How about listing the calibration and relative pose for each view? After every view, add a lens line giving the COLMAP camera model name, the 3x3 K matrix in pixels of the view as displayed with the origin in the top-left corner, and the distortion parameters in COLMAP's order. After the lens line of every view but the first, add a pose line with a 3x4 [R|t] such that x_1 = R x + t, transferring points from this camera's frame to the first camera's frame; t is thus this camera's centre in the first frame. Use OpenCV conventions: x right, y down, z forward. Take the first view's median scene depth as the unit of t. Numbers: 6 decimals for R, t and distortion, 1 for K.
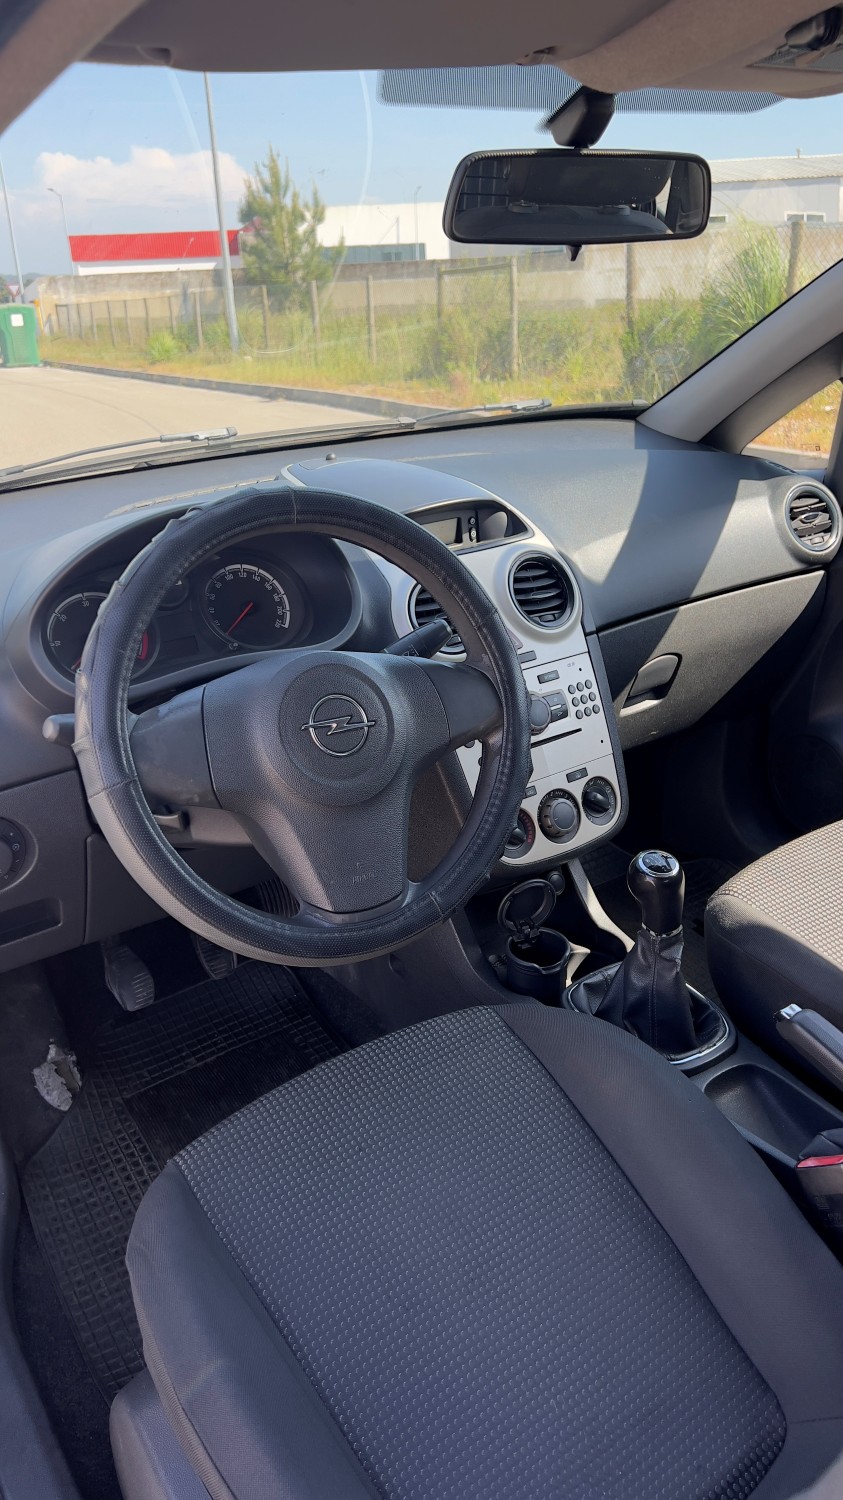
lens RADIAL K [[1144.2, 0, 386.2], [0, 1144.2, 739.1], [0, 0, 1]] dist [0.031439, -0.033463]
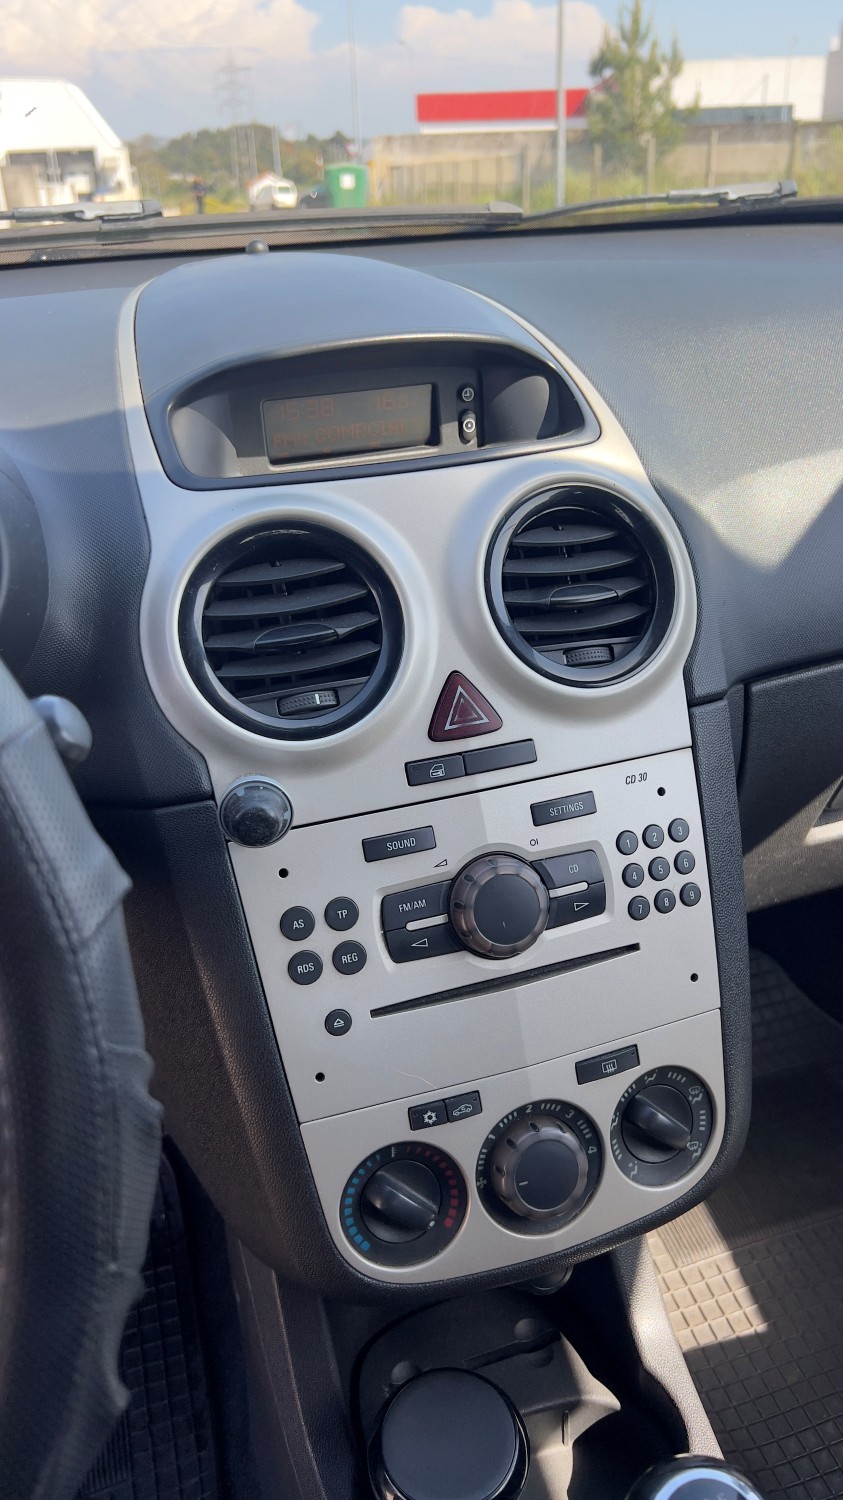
lens RADIAL K [[1144.2, 0, 423.2], [0, 1144.2, 739.6], [0, 0, 1]] dist [0.031439, -0.033463]
pose [[0.969678, 0.124069, -0.210549, 0.165826], [-0.103522, 0.988963, 0.105995, -0.108754], [0.221376, -0.080984, 0.971820, 0.580542]]
